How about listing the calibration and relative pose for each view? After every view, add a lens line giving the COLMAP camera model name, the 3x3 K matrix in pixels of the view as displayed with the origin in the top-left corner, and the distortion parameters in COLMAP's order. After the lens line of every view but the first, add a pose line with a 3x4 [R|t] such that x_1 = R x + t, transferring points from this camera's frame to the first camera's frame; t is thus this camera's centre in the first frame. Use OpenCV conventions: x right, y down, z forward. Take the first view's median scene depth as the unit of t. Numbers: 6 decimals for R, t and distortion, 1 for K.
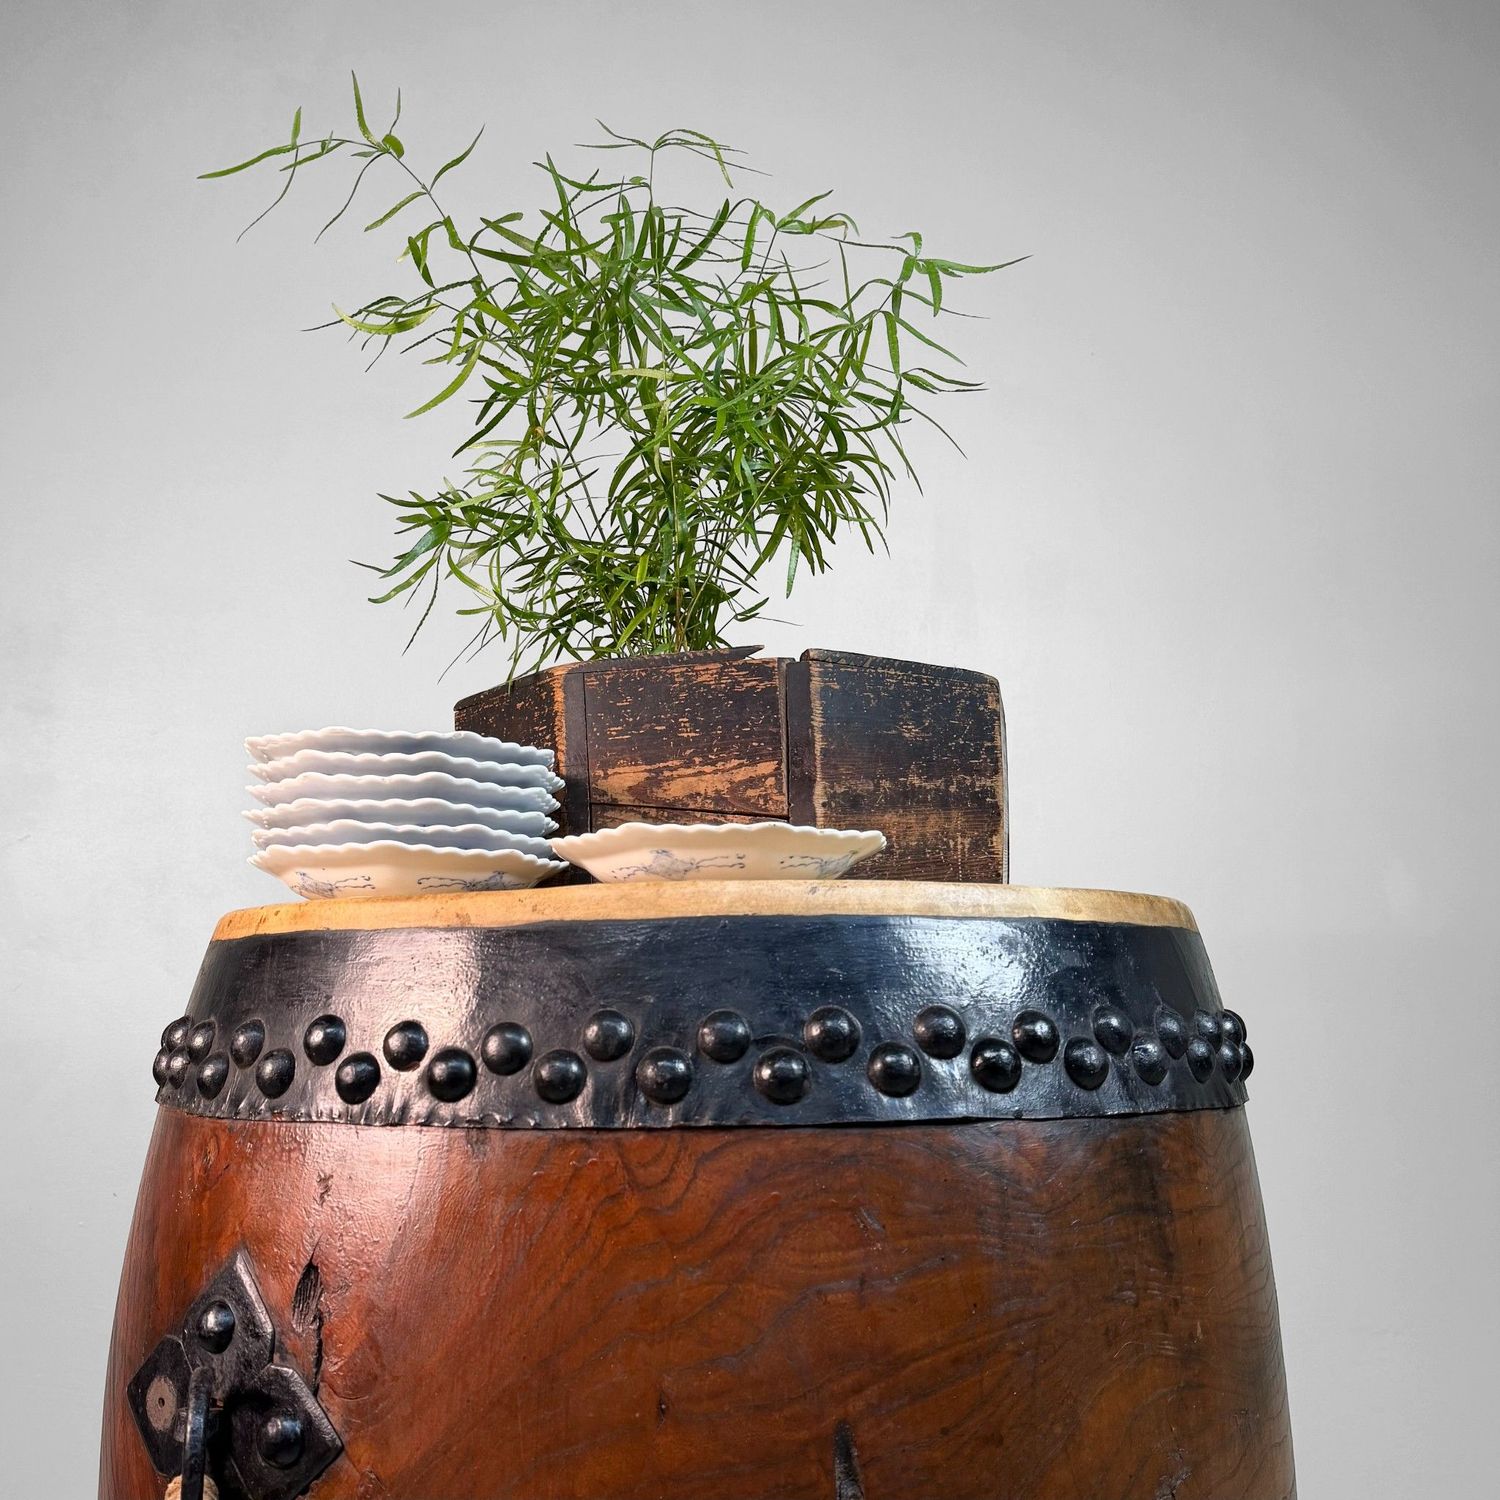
lens RADIAL K [[1647.0, 0, 642.2], [0, 1647.0, 854.7], [0, 0, 1]] dist [0.187090, -0.432766]
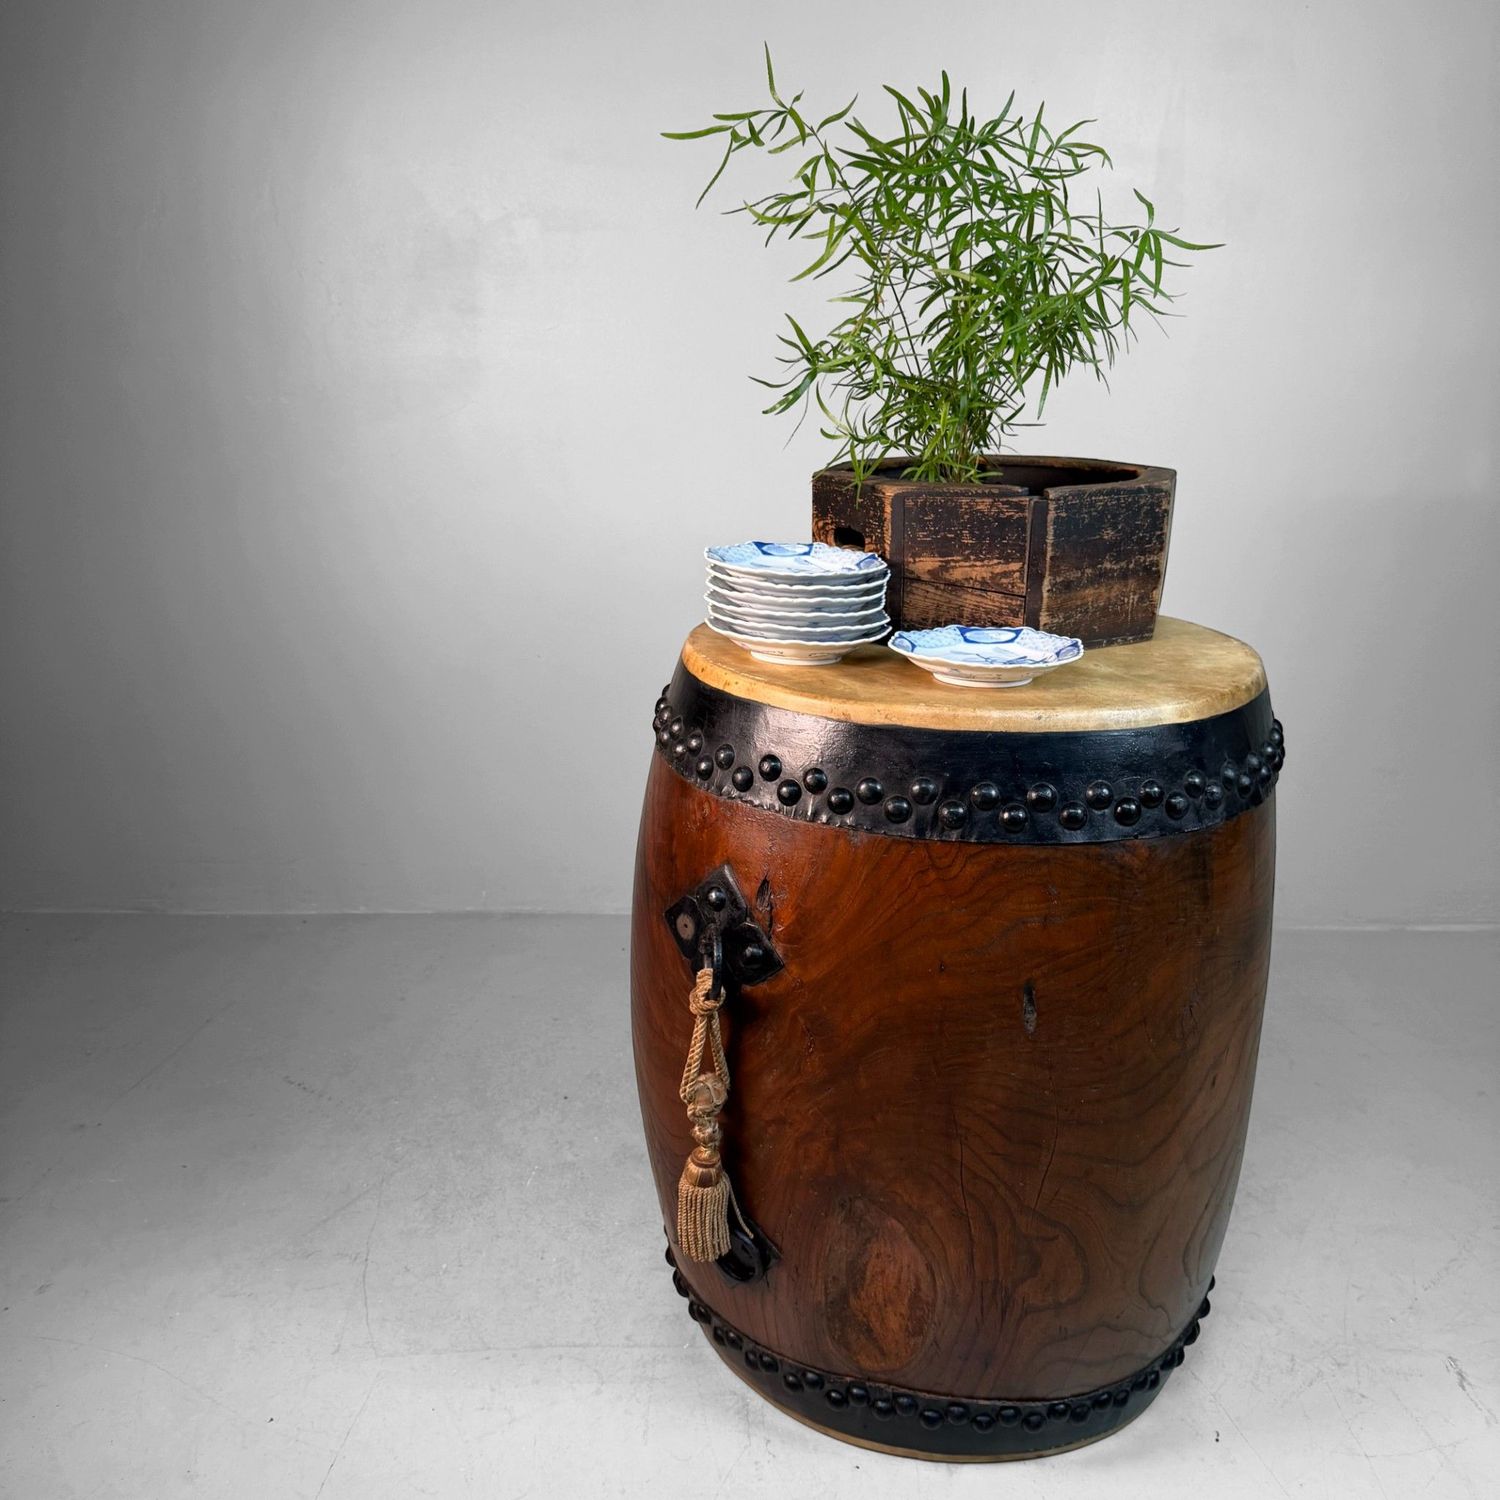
lens RADIAL K [[1407.5, 0, 749.4], [0, 1407.5, 757.4], [0, 0, 1]] dist [0.207967, -0.497544]
pose [[0.997175, 0.045030, -0.060127, -0.121730], [-0.018509, 0.923022, 0.384302, -0.536977], [0.072803, -0.382104, 0.921247, -0.502330]]
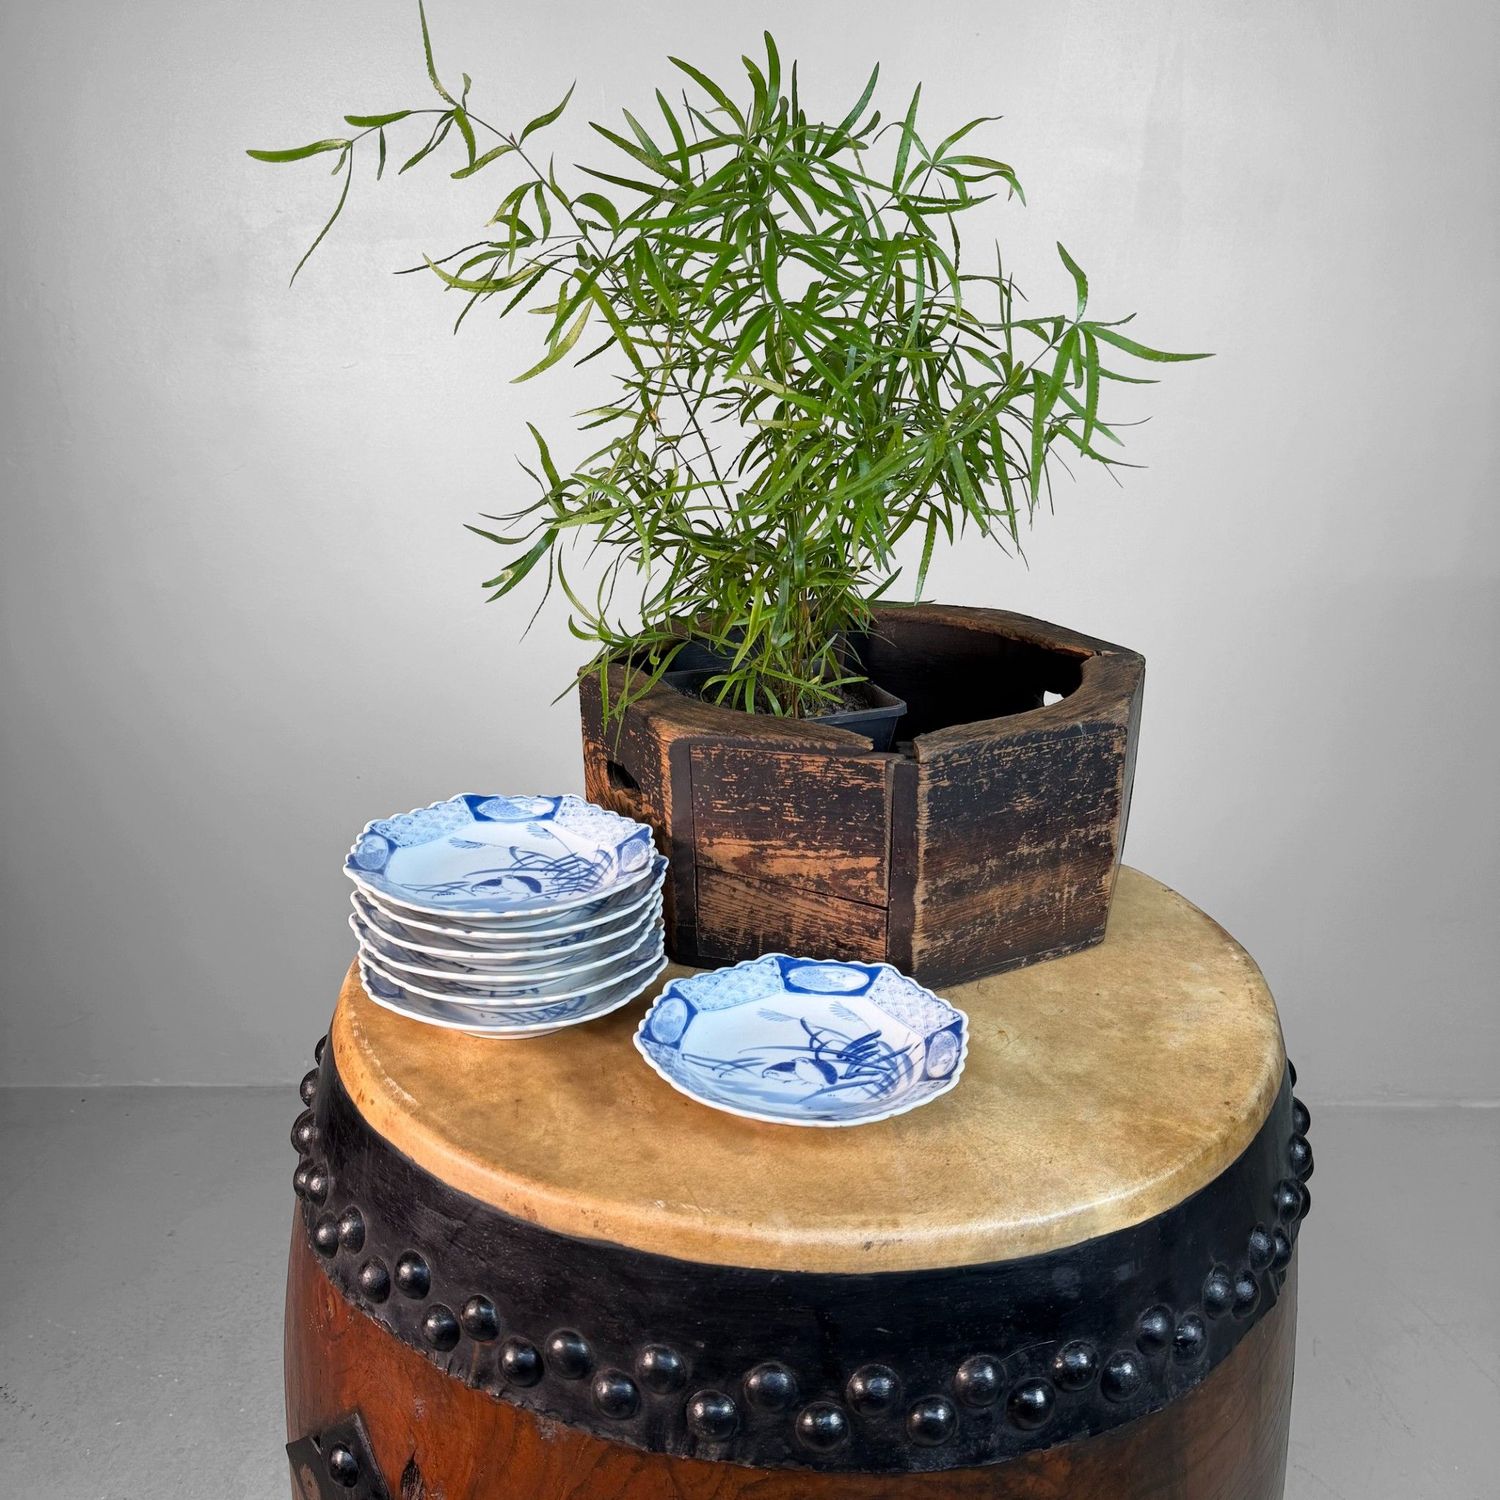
lens RADIAL K [[1407.5, 0, 749.4], [0, 1407.5, 757.4], [0, 0, 1]] dist [0.207967, -0.497544]
pose [[0.996416, 0.044032, -0.072218, 0.080854], [-0.010027, 0.909283, 0.416058, -0.600611], [0.083987, -0.413843, 0.906466, 0.324605]]
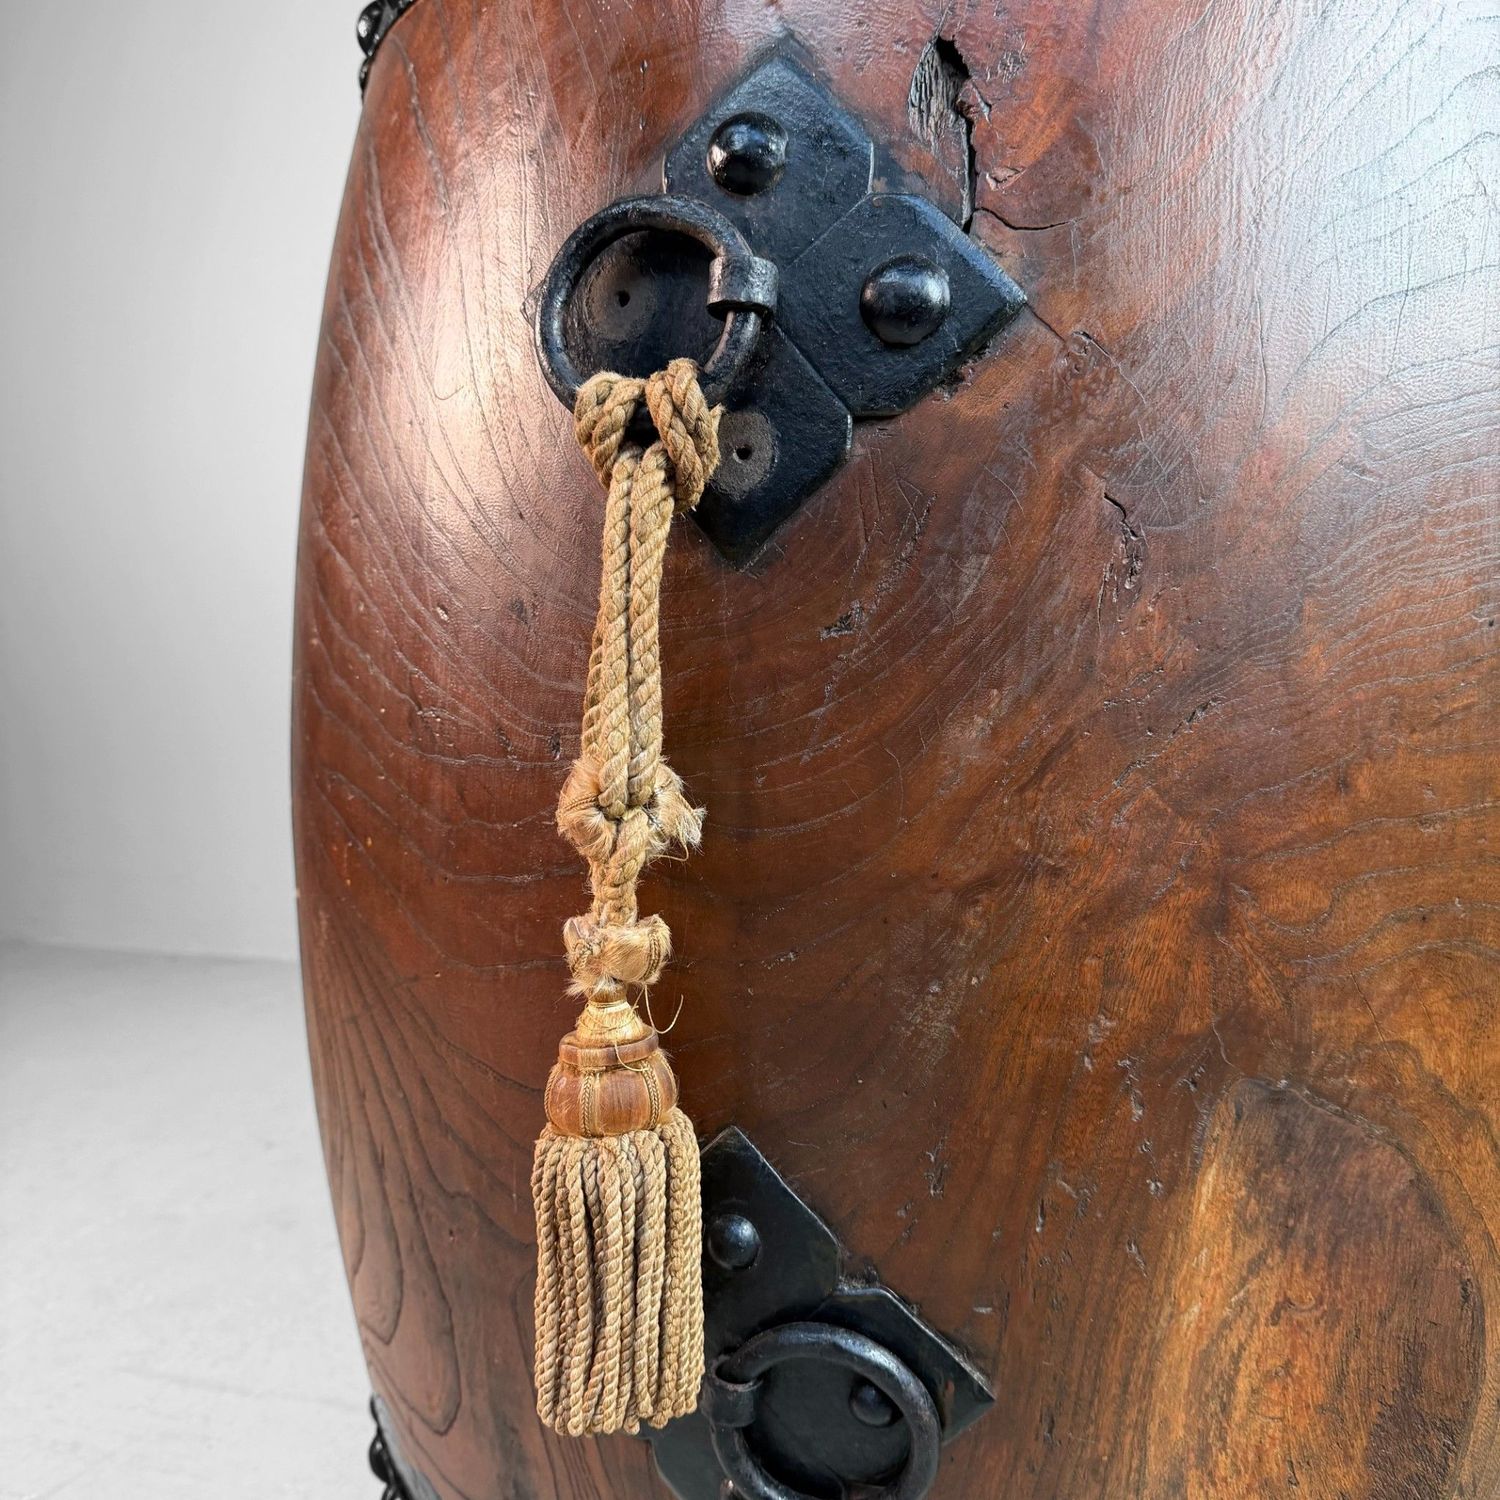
lens RADIAL K [[1407.5, 0, 749.4], [0, 1407.5, 757.4], [0, 0, 1]] dist [0.207967, -0.497544]
pose [[0.934698, 0.014696, 0.355139, -0.443443], [-0.064853, 0.989424, 0.129745, 0.439357], [-0.349476, -0.144304, 0.925766, 0.495101]]
